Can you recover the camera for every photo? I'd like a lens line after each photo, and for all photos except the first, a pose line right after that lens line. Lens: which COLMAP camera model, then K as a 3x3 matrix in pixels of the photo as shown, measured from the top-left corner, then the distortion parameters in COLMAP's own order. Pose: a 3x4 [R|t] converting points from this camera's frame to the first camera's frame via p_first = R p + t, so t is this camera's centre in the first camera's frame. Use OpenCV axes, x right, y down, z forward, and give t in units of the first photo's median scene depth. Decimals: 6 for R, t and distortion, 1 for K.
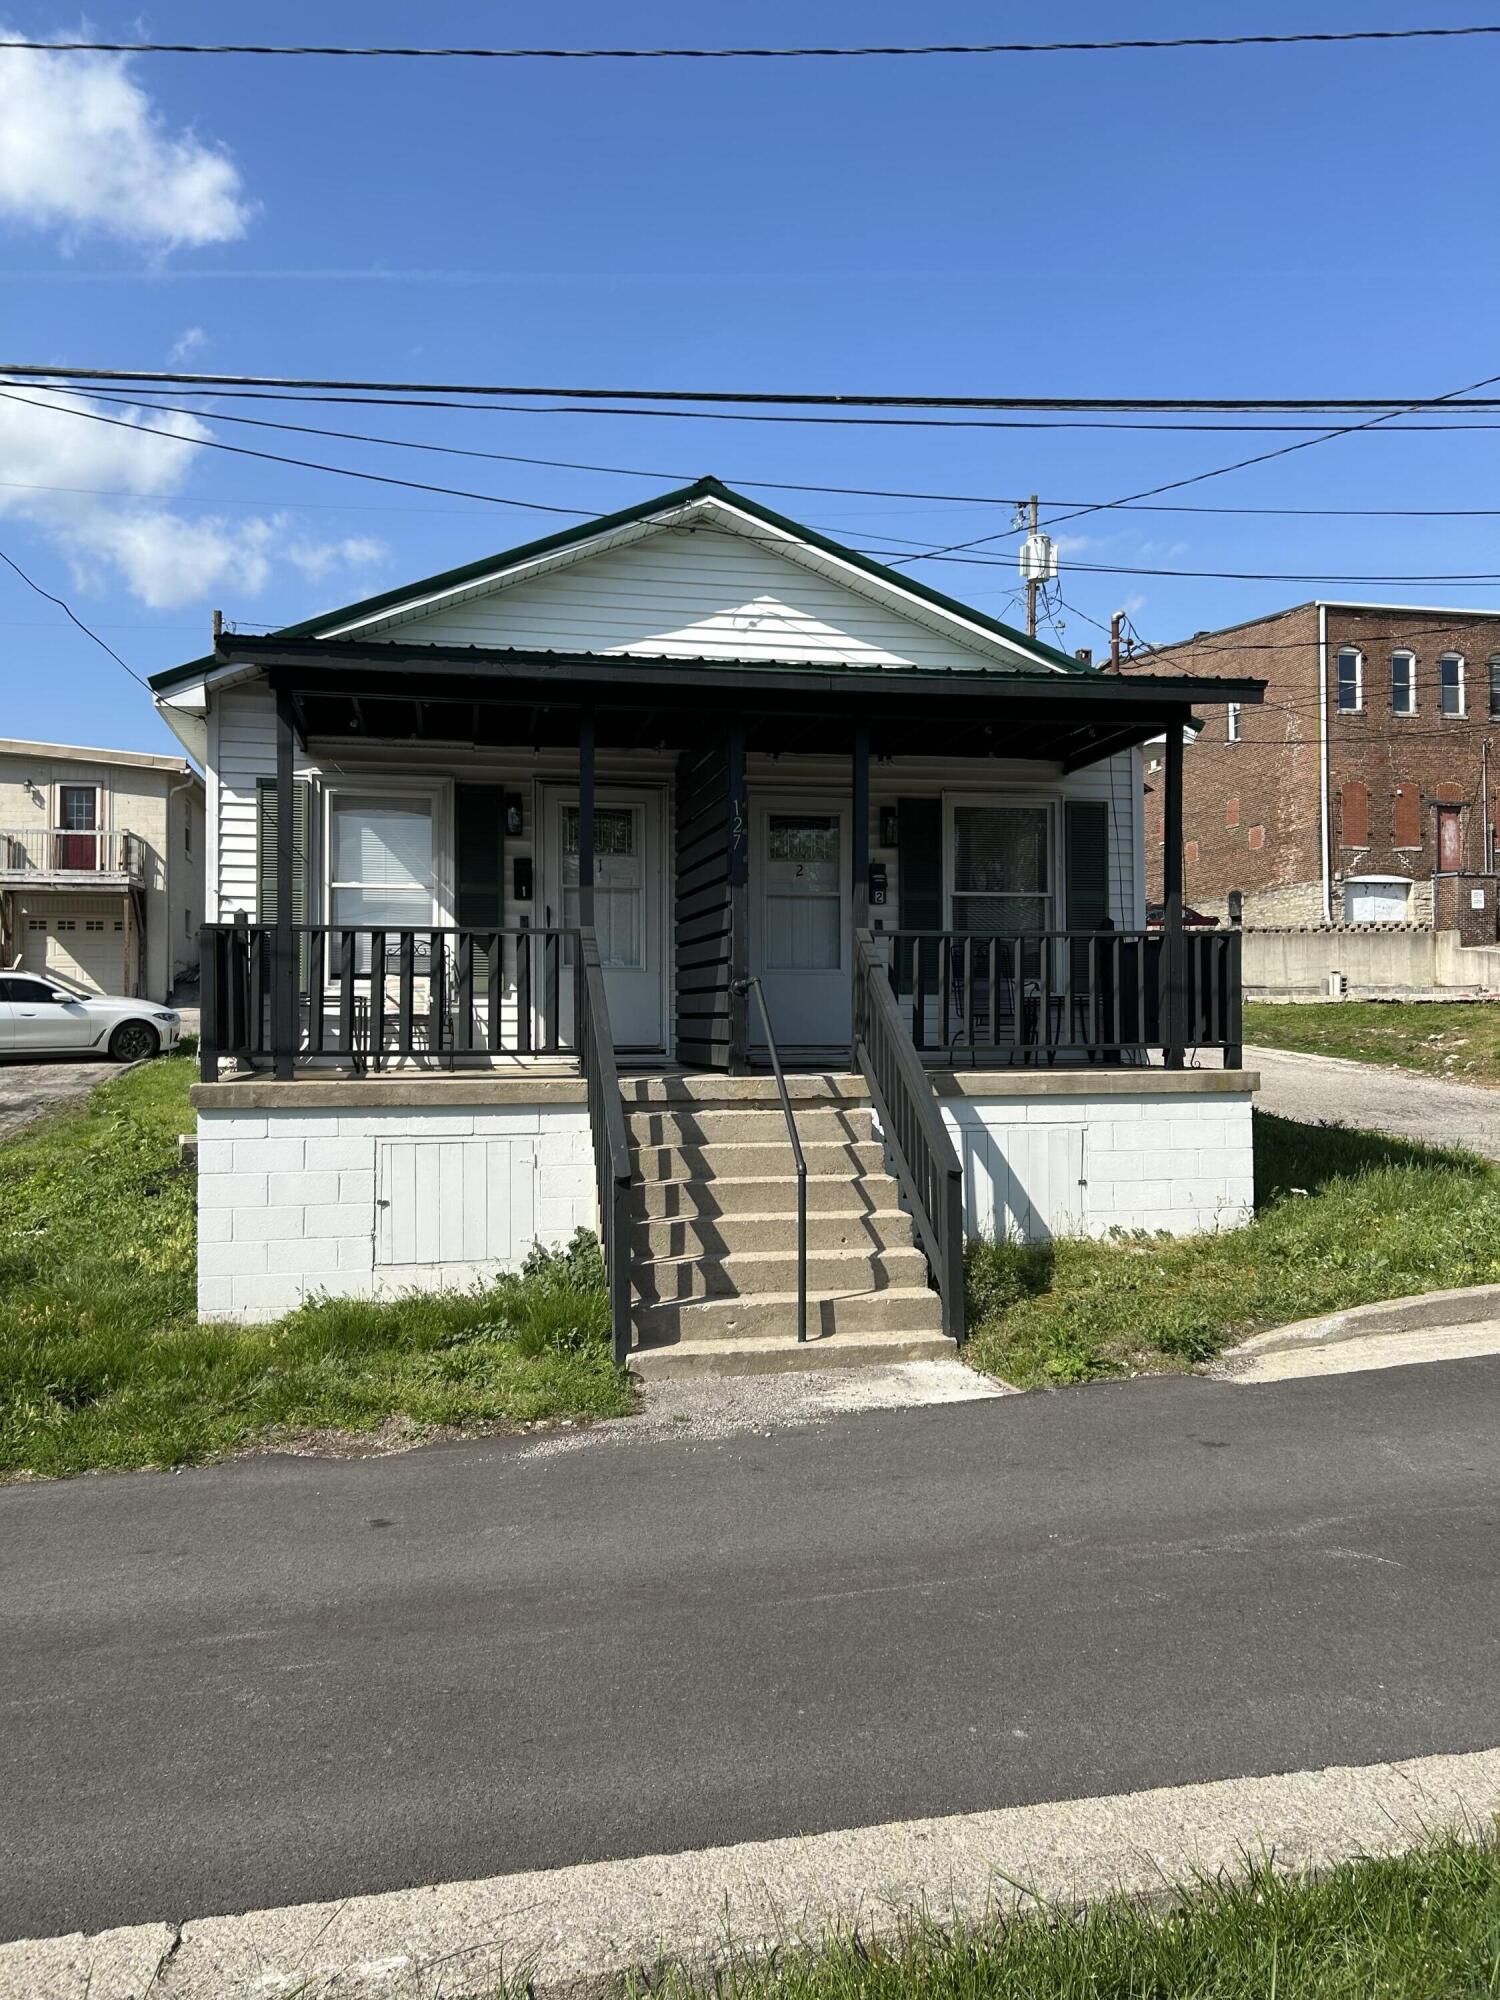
lens RADIAL K [[1508.6, 0, 751.7], [0, 1508.6, 1001.7], [0, 0, 1]] dist [0.007953, -0.016780]
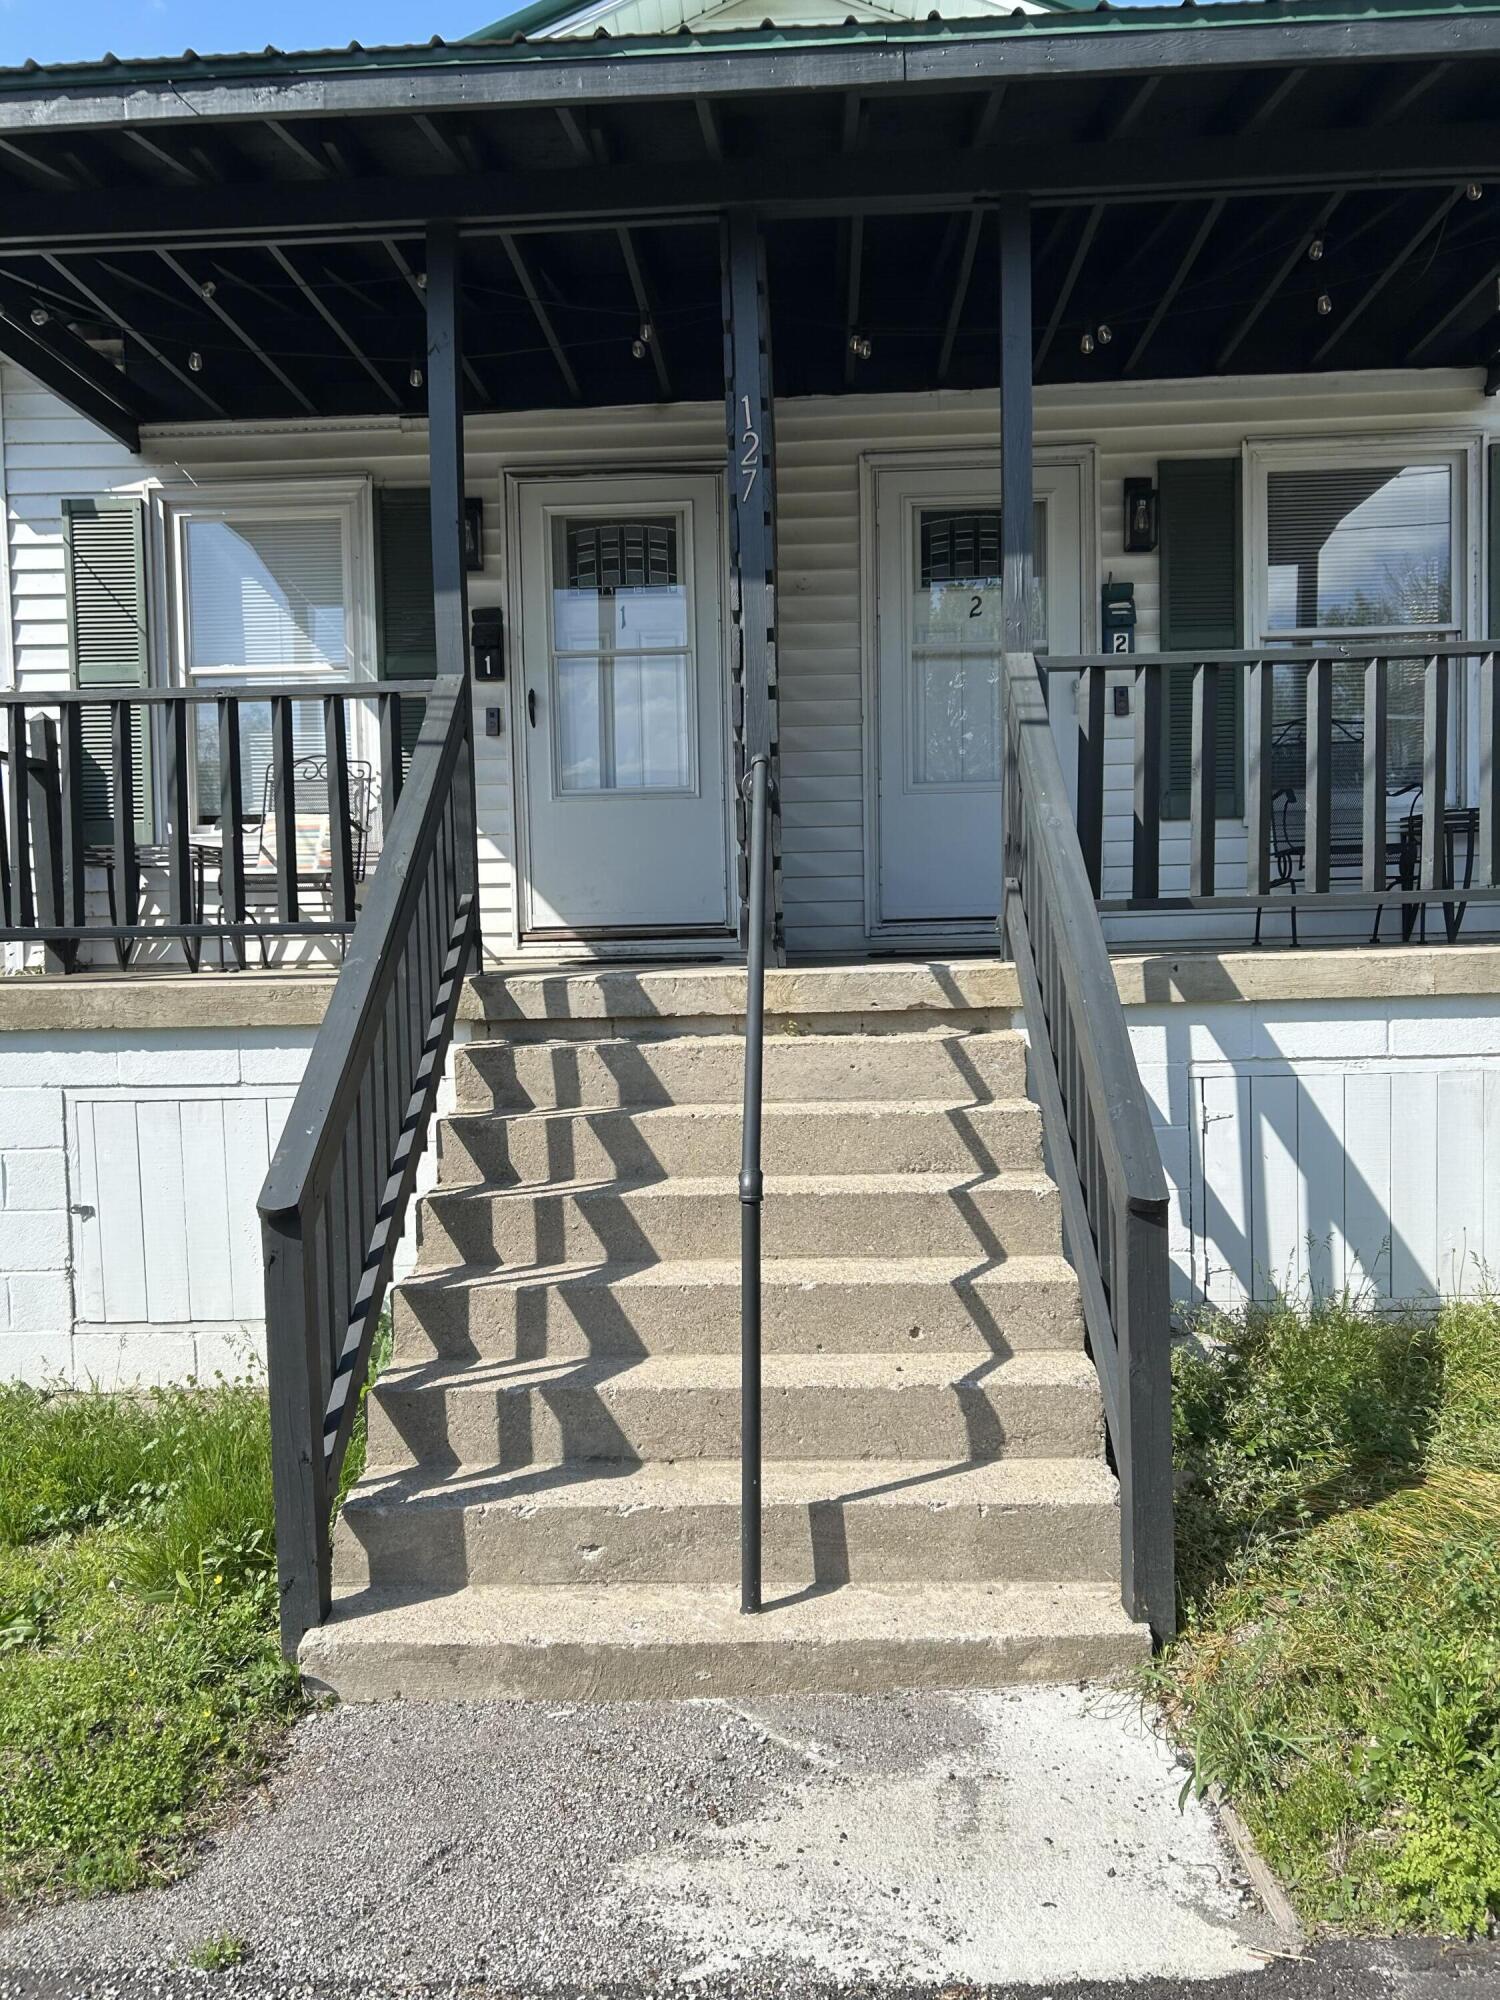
lens RADIAL K [[1508.6, 0, 725.5], [0, 1508.6, 1042.3], [0, 0, 1]] dist [0.007953, -0.016780]
pose [[0.965372, -0.001759, -0.260870, 0.113187], [0.024811, 0.996063, 0.085100, 0.032356], [0.259694, -0.088626, 0.961616, 0.527671]]
